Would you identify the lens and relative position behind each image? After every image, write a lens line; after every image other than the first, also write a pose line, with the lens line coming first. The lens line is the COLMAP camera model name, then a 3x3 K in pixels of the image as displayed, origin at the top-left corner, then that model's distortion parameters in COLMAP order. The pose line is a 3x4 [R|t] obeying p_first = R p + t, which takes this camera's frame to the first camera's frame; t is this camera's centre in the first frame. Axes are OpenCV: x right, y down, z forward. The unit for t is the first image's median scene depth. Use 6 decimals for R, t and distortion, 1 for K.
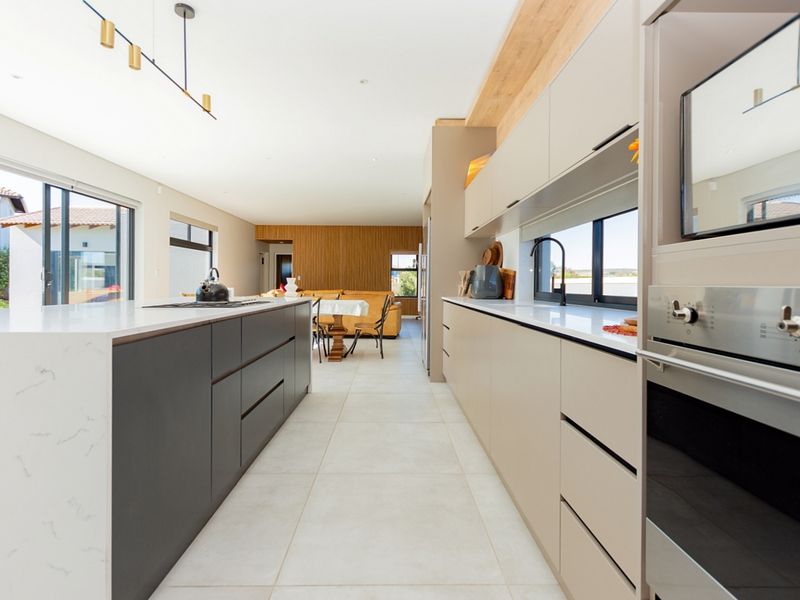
lens RADIAL K [[405.0, 0, 403.0], [0, 405.0, 284.2], [0, 0, 1]] dist [0.004587, 0.001502]
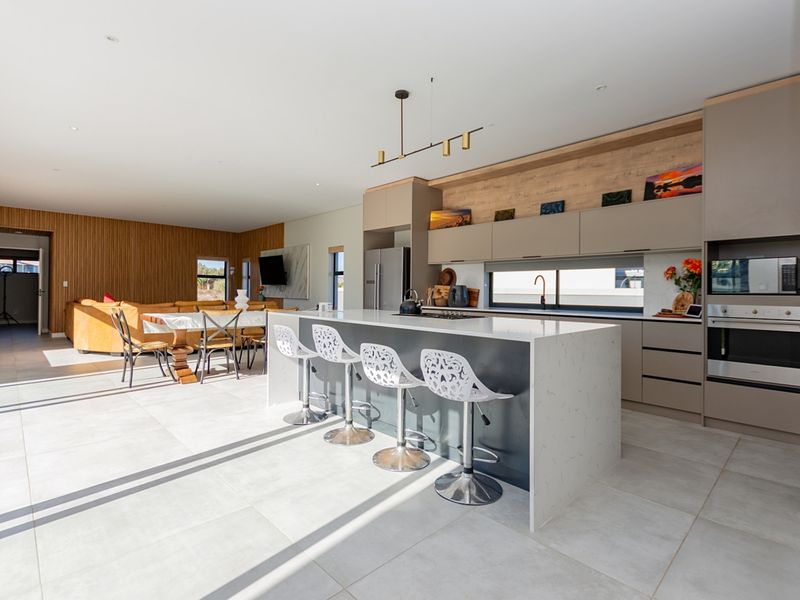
lens RADIAL K [[405.0, 0, 401.8], [0, 405.0, 295.2], [0, 0, 1]] dist [0.004587, 0.001502]
pose [[0.722764, -0.001499, 0.691094, -0.534113], [-0.009505, 0.999882, 0.012109, -0.013854], [-0.691030, -0.015321, 0.722664, 0.020675]]
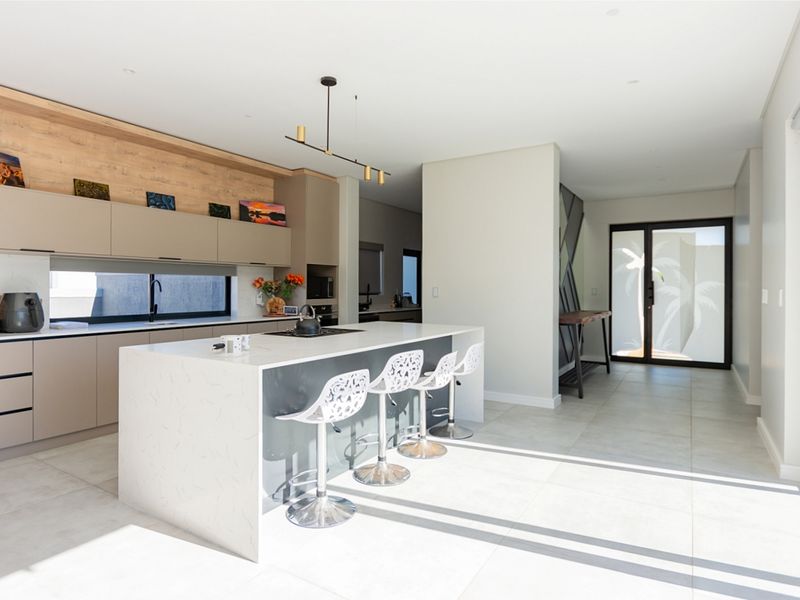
lens RADIAL K [[462.9, 0, 403.2], [0, 462.9, 292.6], [0, 0, 1]] dist [-0.015970, -0.001424]
pose [[-0.846442, -0.007690, 0.532426, -0.521121], [-0.006241, 0.999970, 0.004521, -0.029835], [-0.532445, 0.000504, -0.846464, 0.734412]]
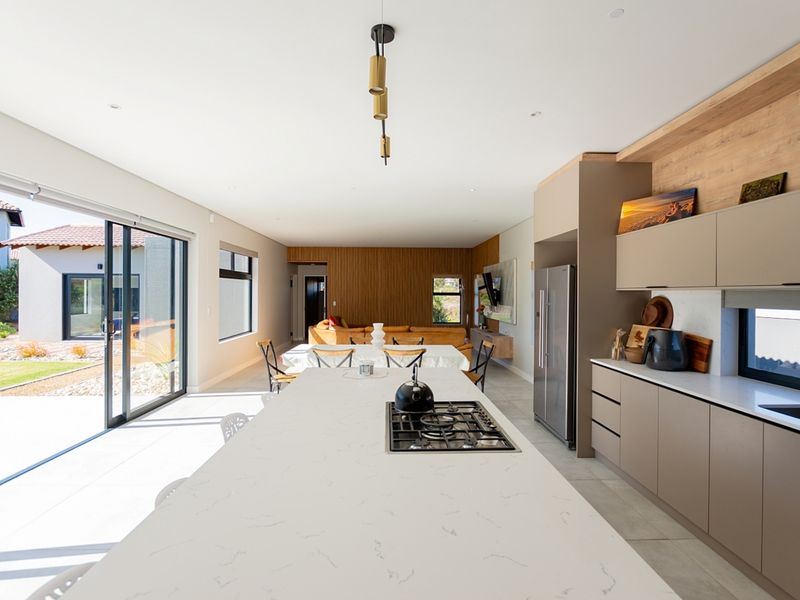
lens RADIAL K [[405.0, 0, 403.8], [0, 405.0, 294.7], [0, 0, 1]] dist [0.004587, 0.001502]
pose [[0.999713, -0.002542, 0.023829, -0.192168], [0.002381, 0.999974, 0.006803, -0.067225], [-0.023846, -0.006744, 0.999693, 0.085582]]
